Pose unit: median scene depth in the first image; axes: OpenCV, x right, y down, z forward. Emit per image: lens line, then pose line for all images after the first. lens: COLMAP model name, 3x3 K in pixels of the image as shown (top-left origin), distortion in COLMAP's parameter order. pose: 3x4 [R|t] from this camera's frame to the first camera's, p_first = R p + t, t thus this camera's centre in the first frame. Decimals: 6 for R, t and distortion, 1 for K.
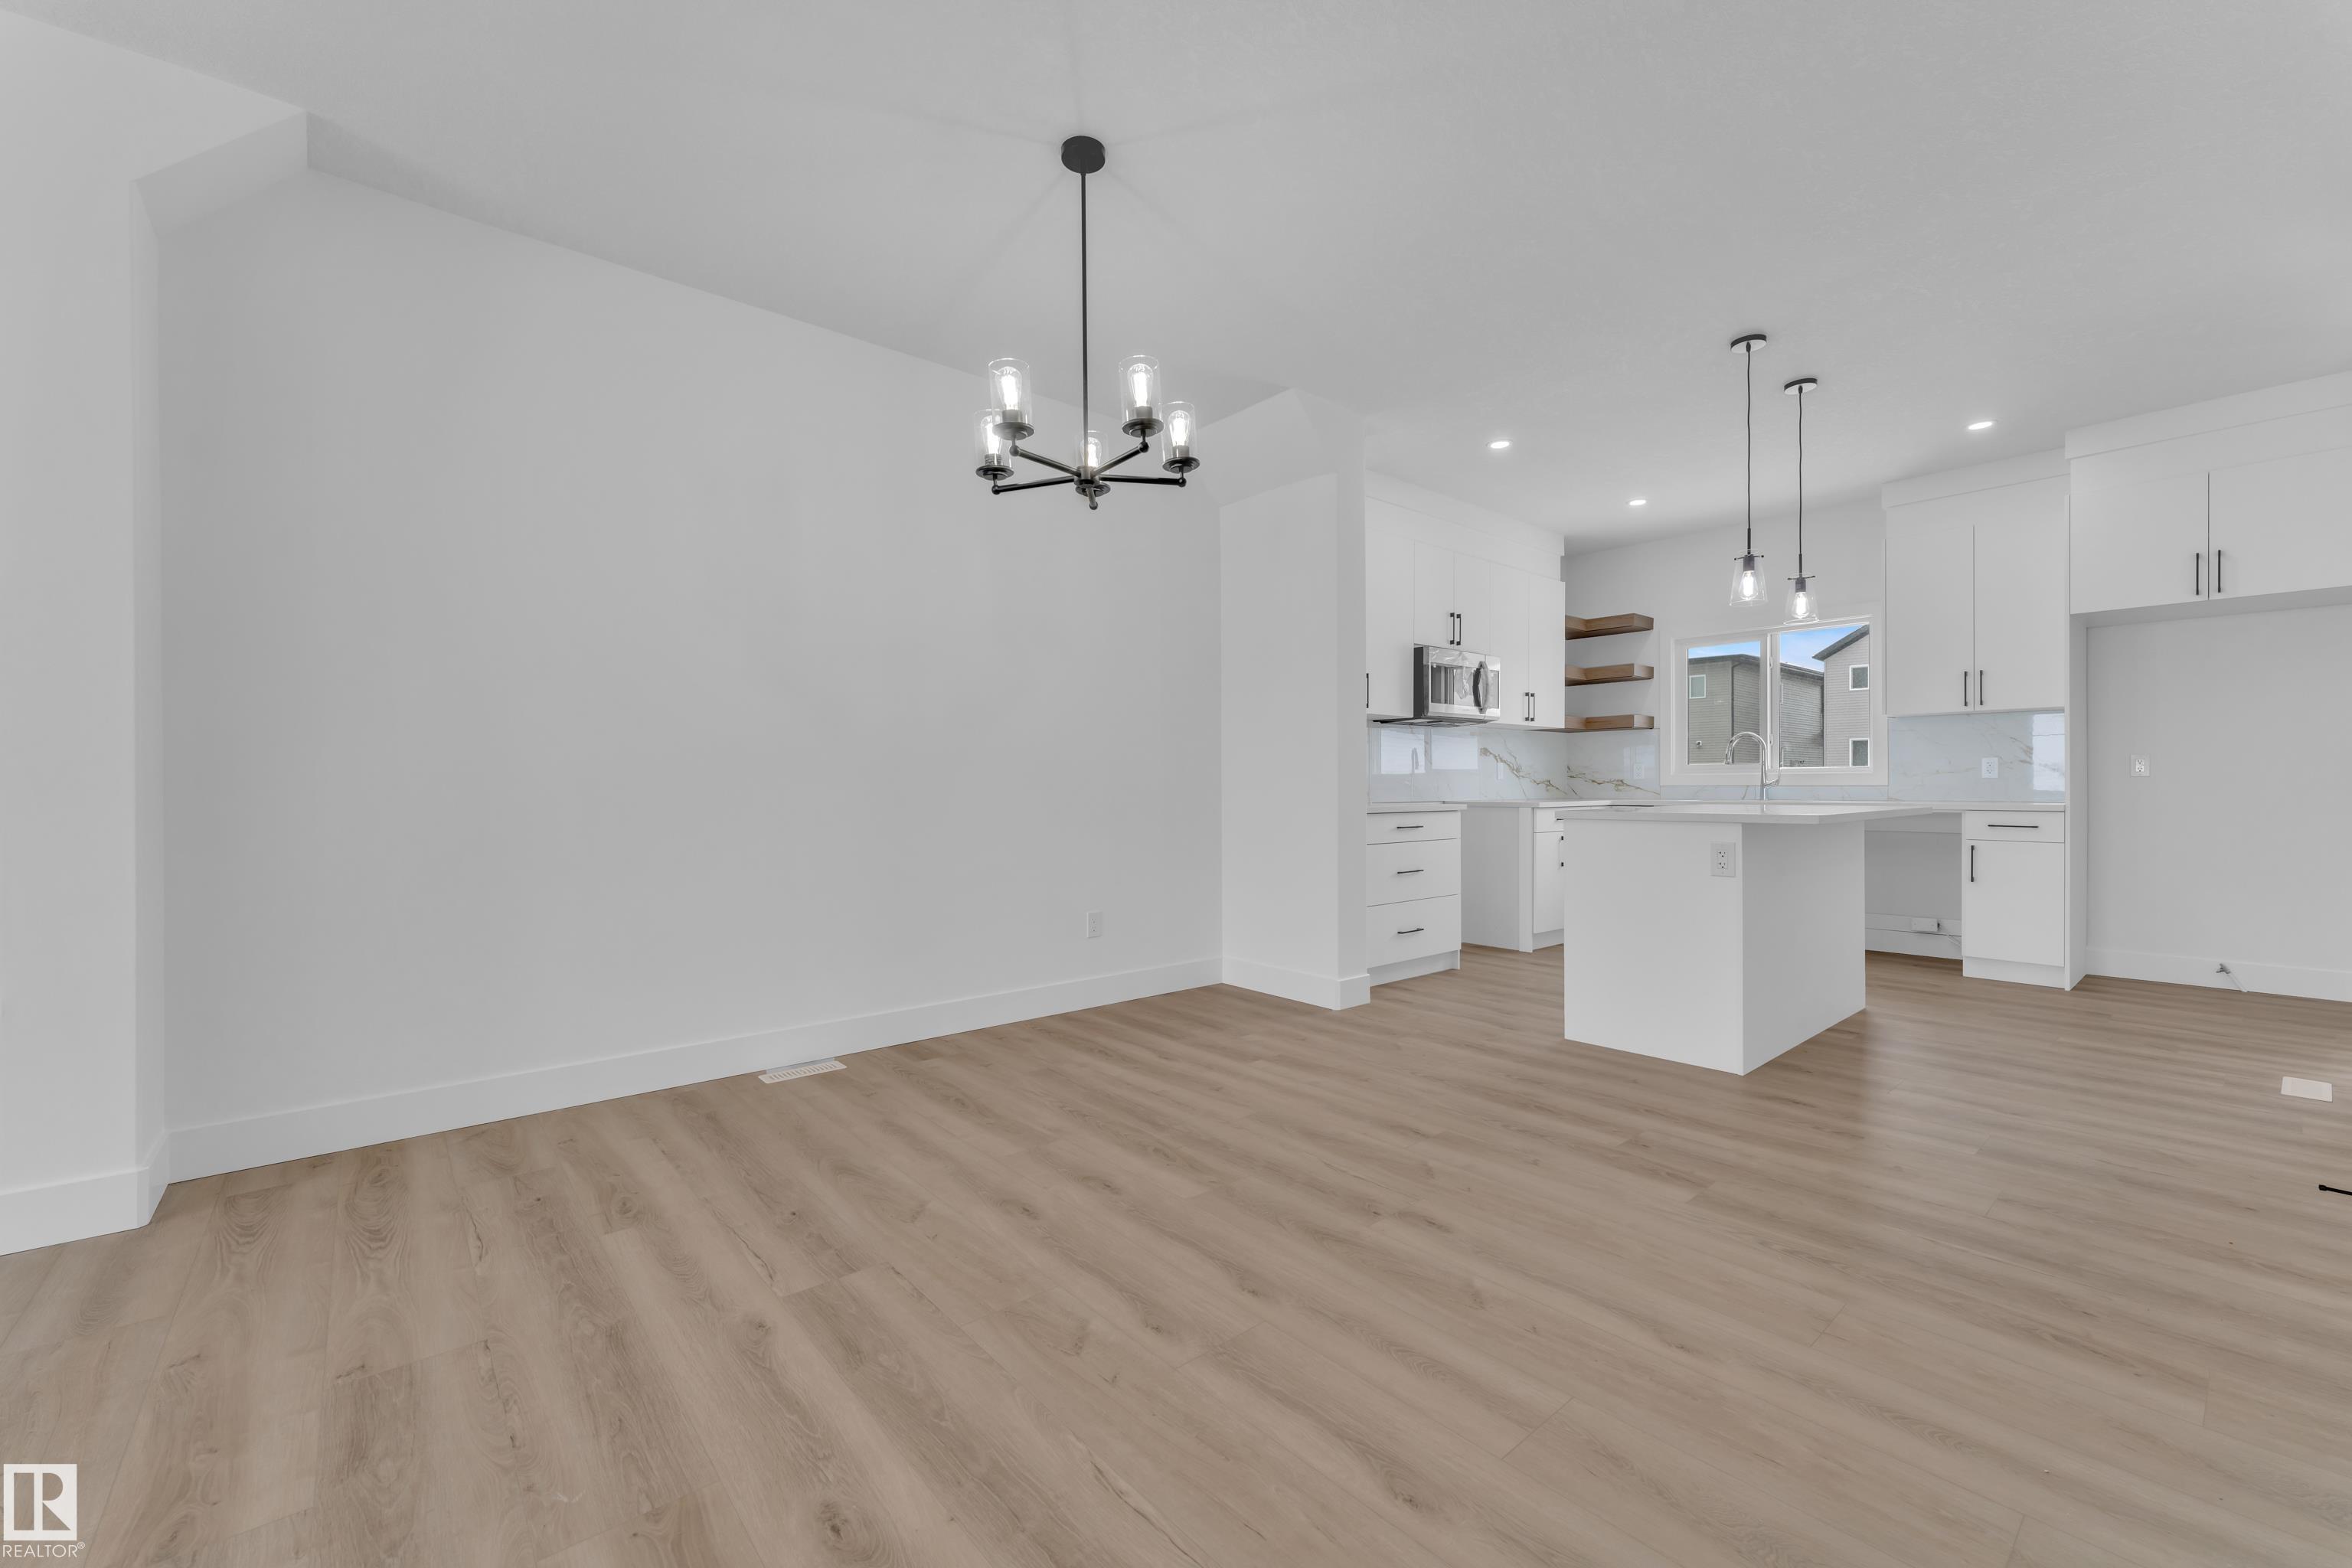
lens RADIAL K [[947.2, 0, 1175.7], [0, 947.2, 788.0], [0, 0, 1]] dist [0.002429, 0.000201]
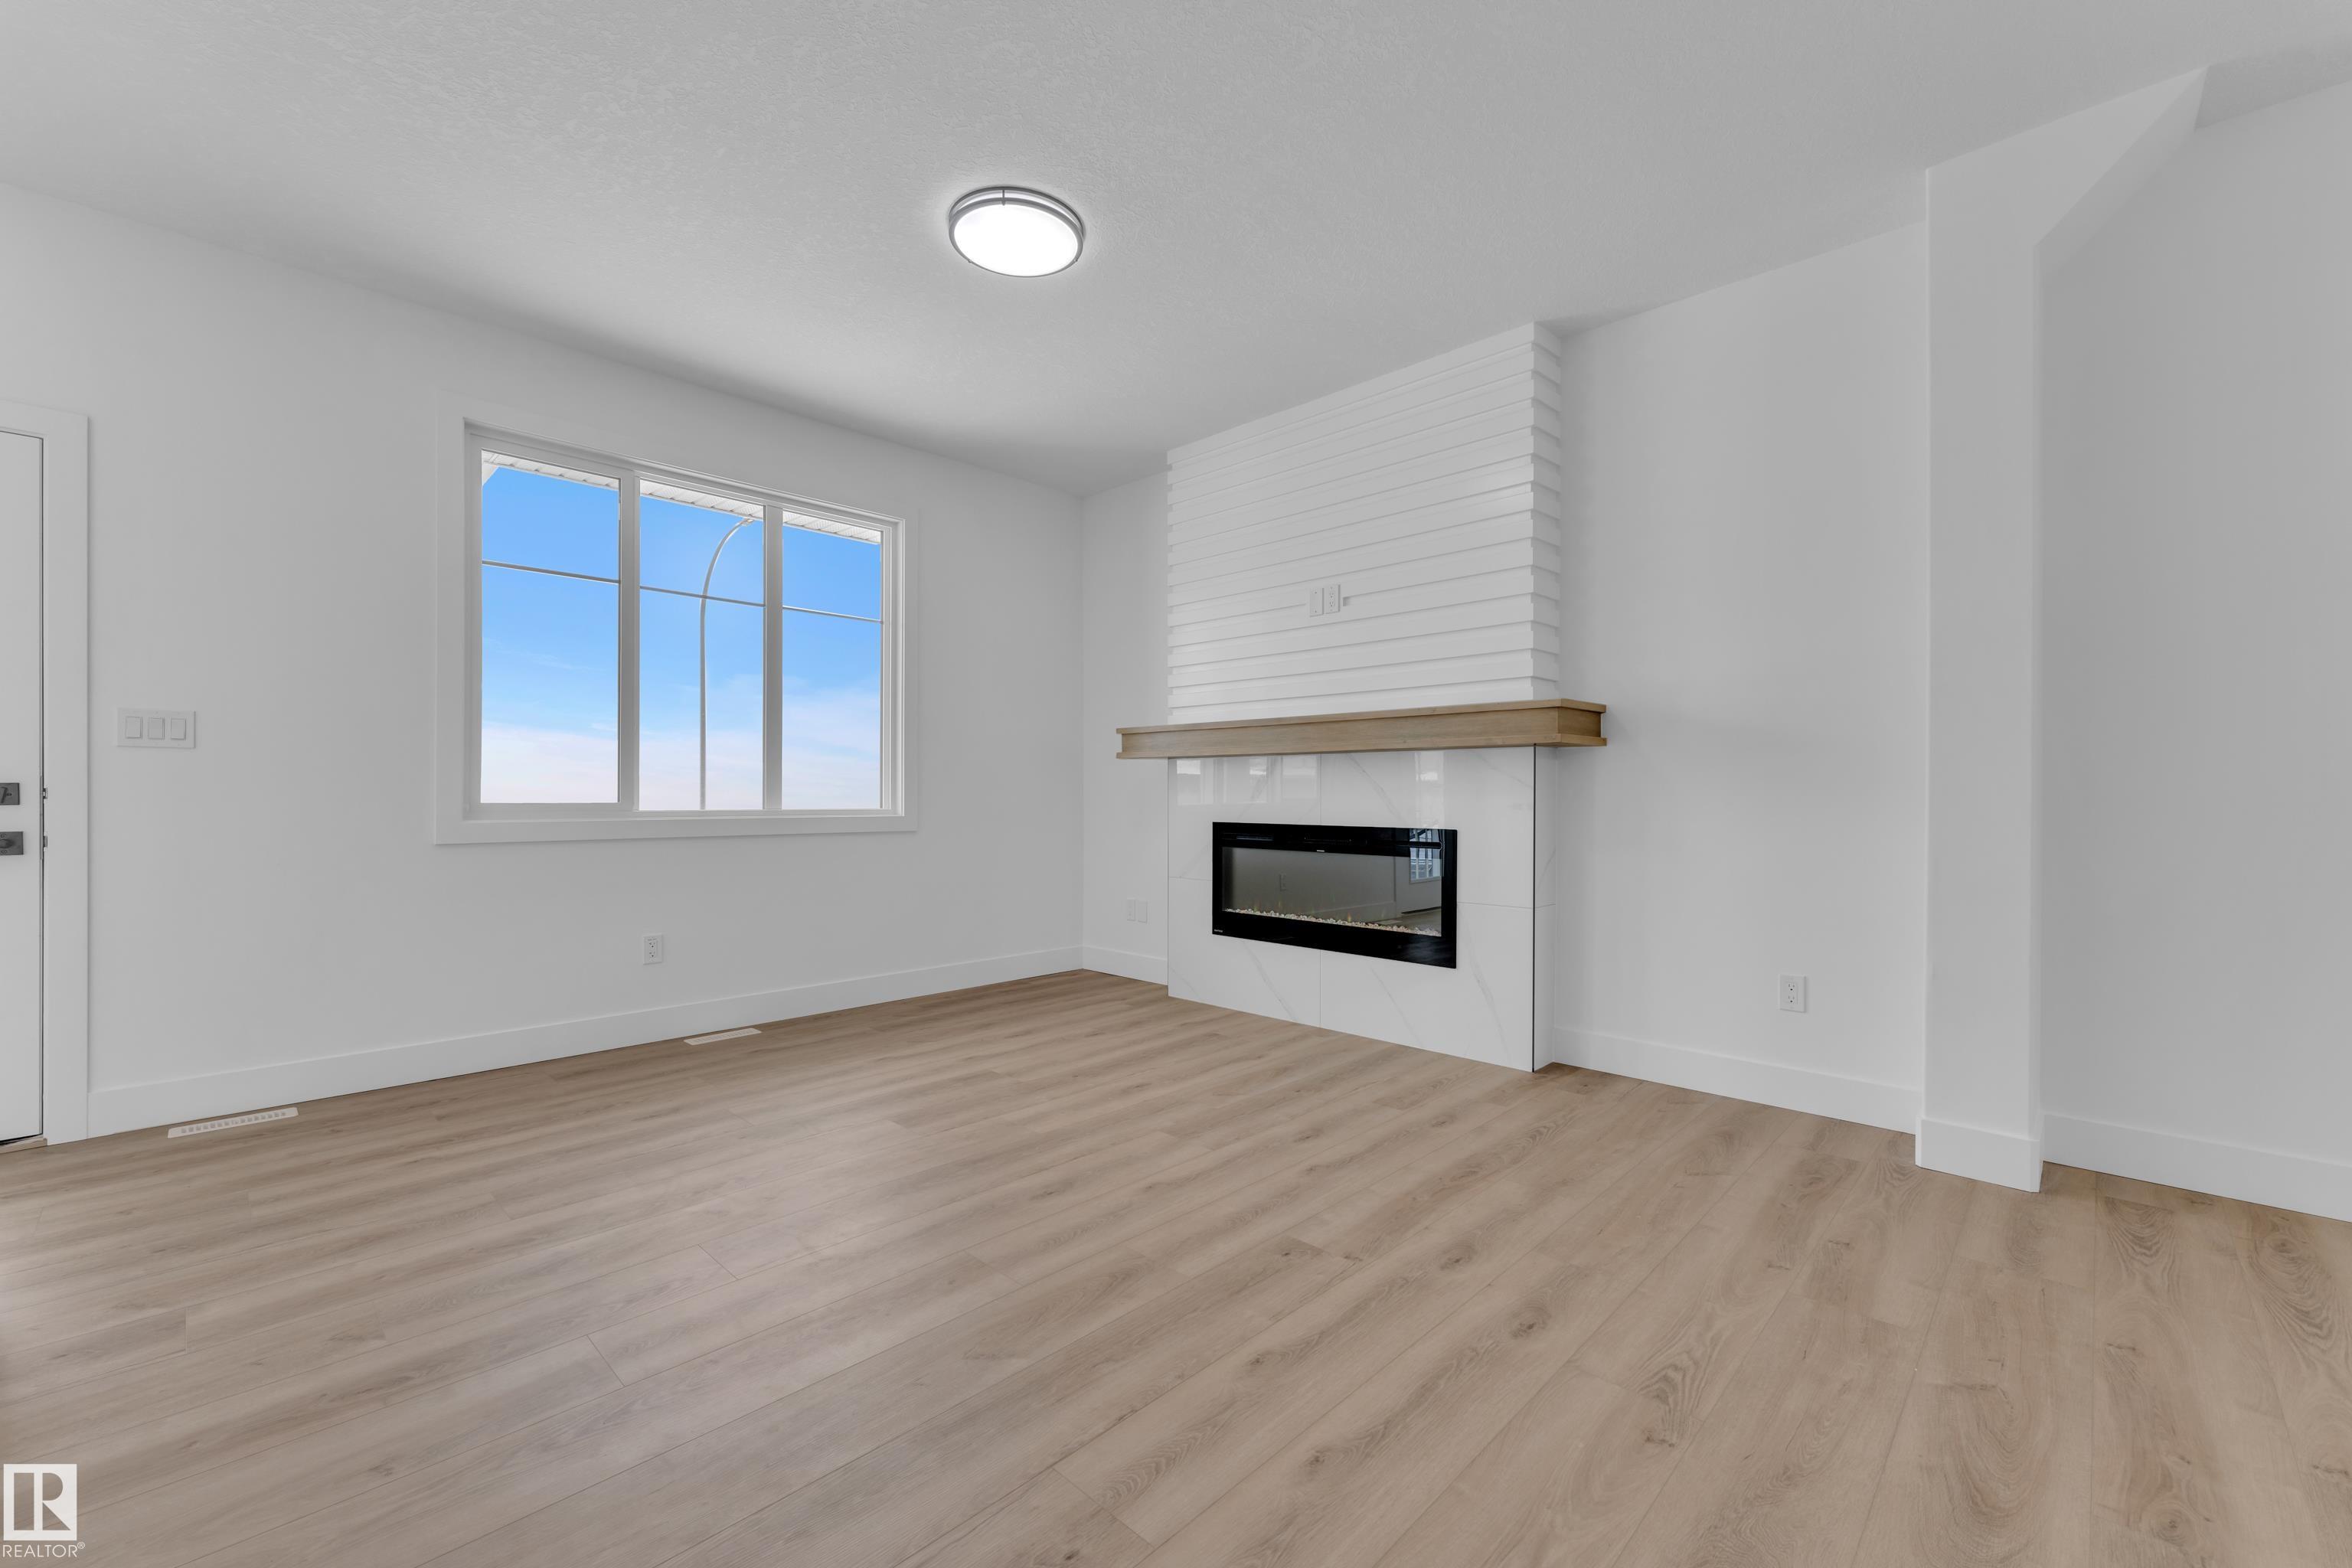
lens RADIAL K [[947.2, 0, 1173.9], [0, 947.2, 805.5], [0, 0, 1]] dist [0.002429, 0.000201]
pose [[0.092494, 0.015828, -0.995587, -0.040309], [-0.003517, 0.999873, 0.015570, -0.001493], [0.995707, 0.002061, 0.092537, -0.048682]]
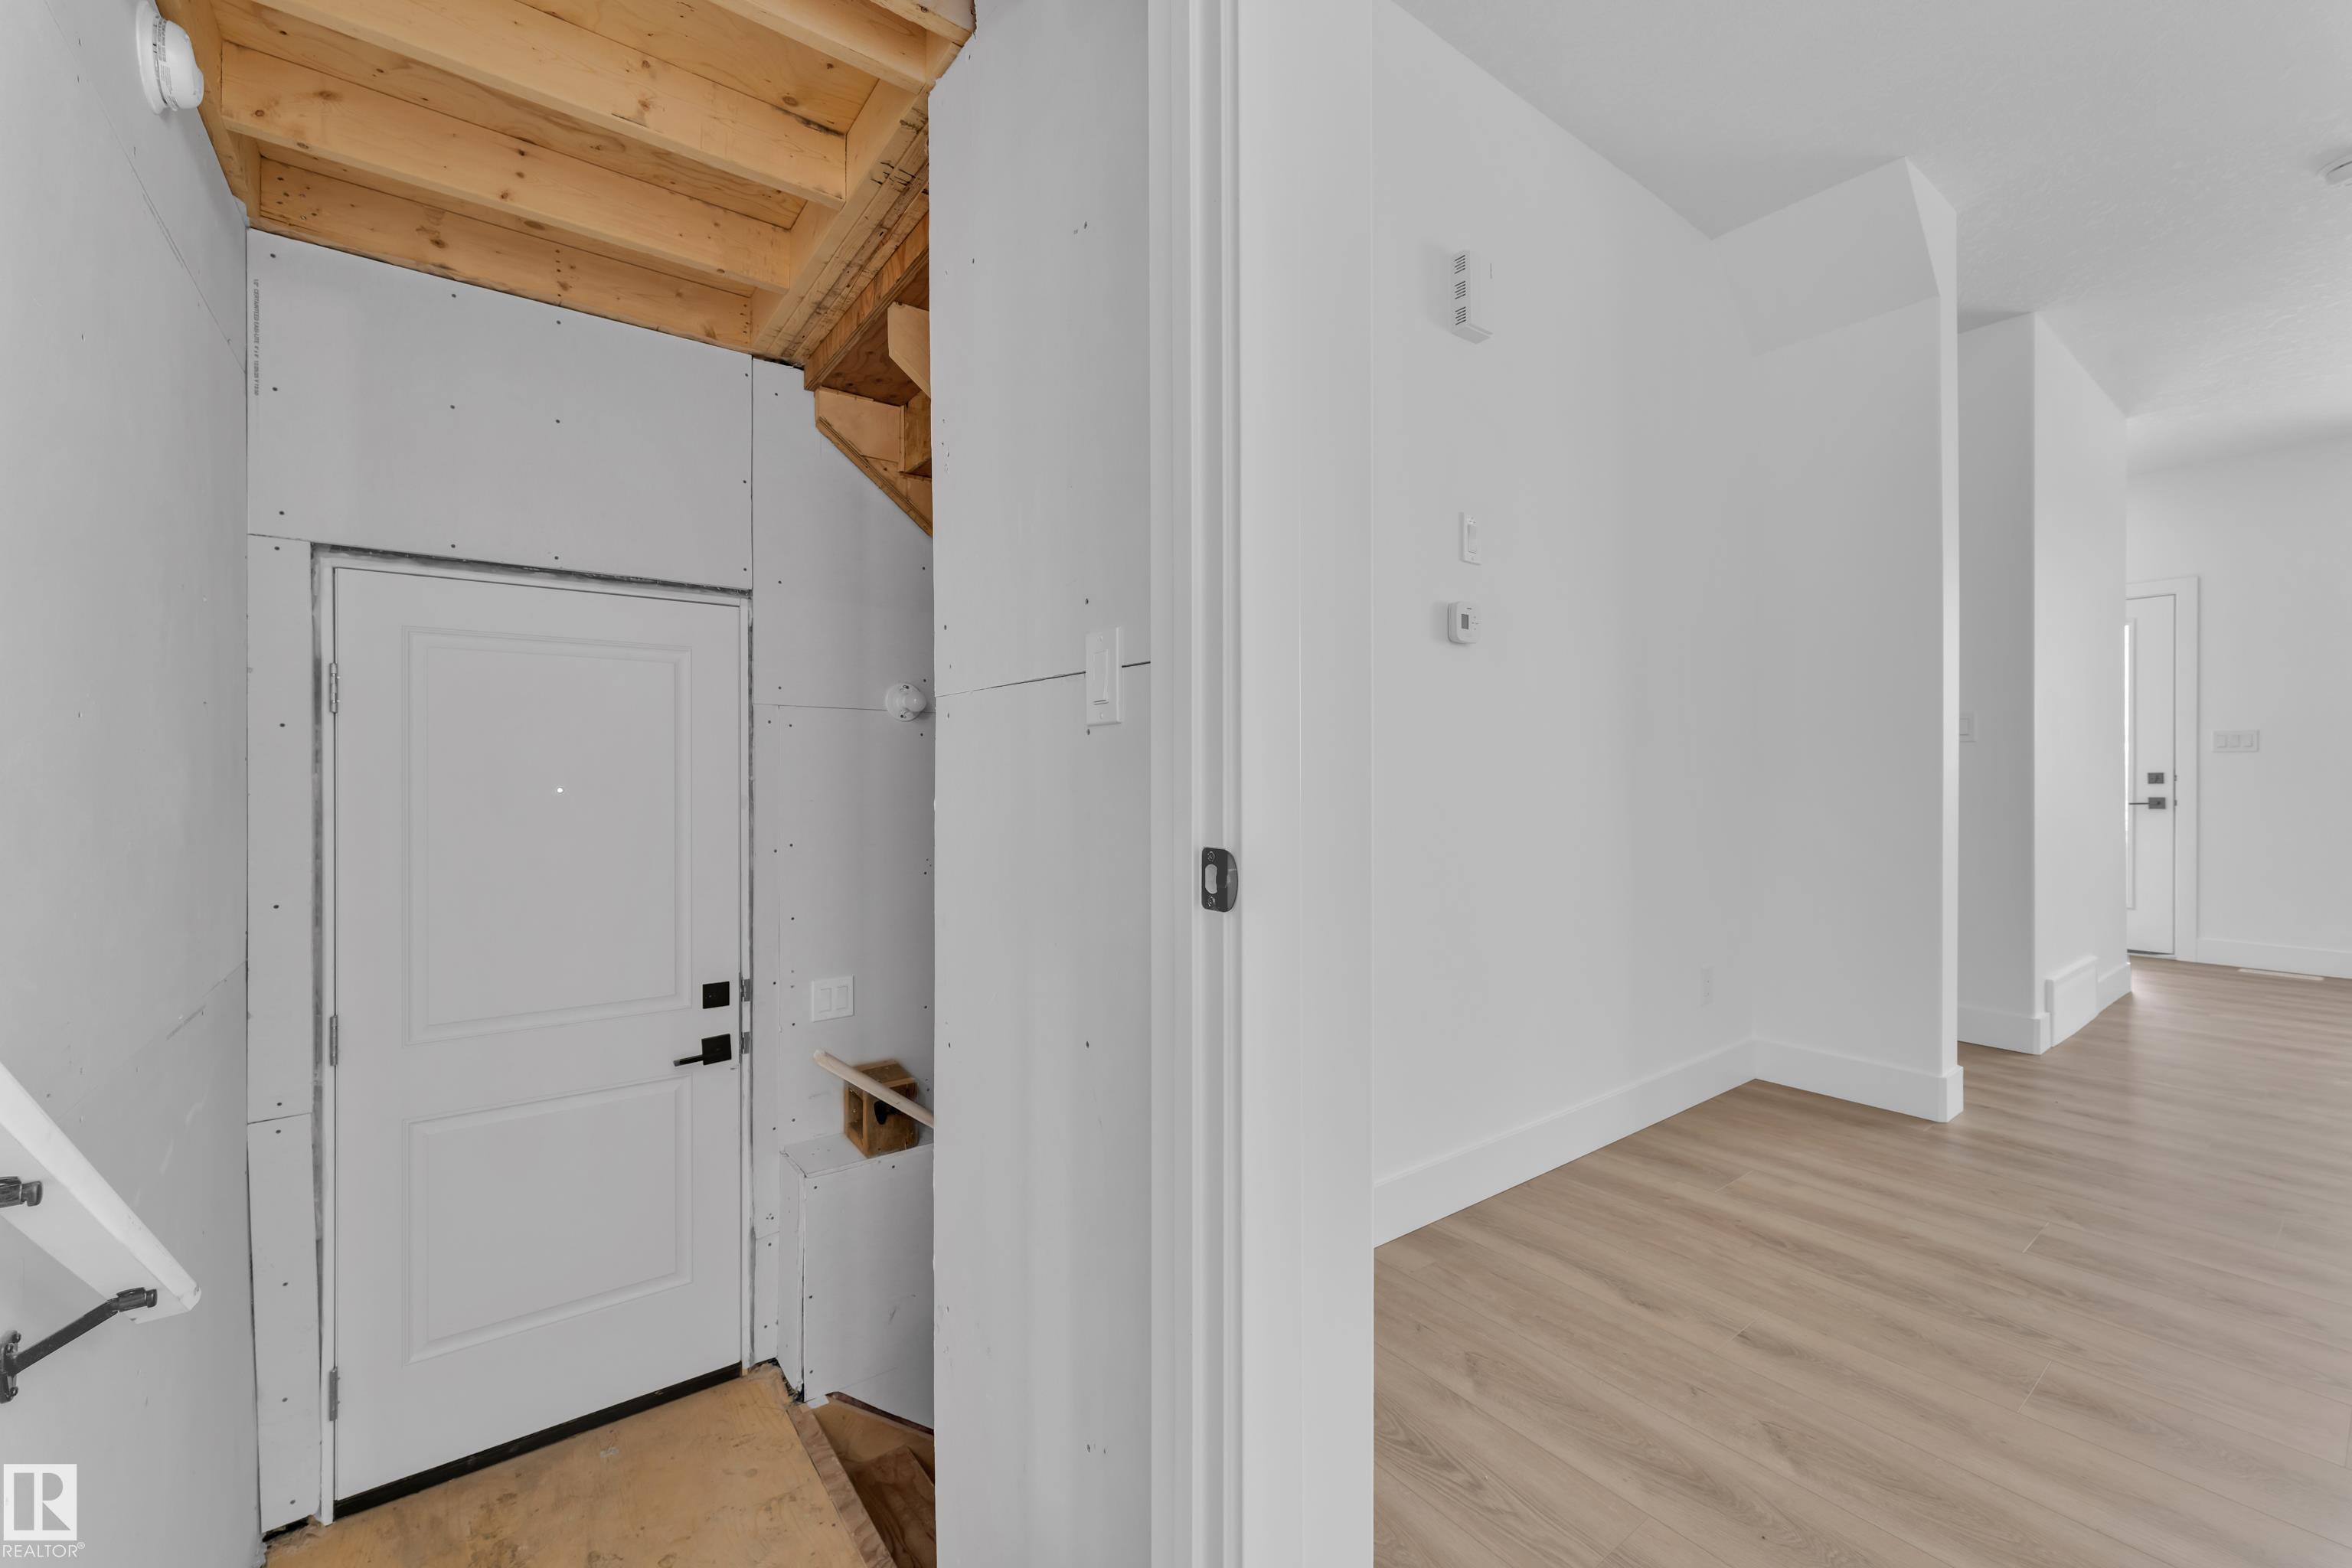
lens RADIAL K [[947.2, 0, 1180.1], [0, 947.2, 773.2], [0, 0, 1]] dist [0.002429, 0.000201]
pose [[-0.998197, 0.002928, 0.059957, 0.449375], [0.002739, 0.999991, -0.003236, -0.002479], [-0.059966, -0.003066, -0.998196, 0.538453]]
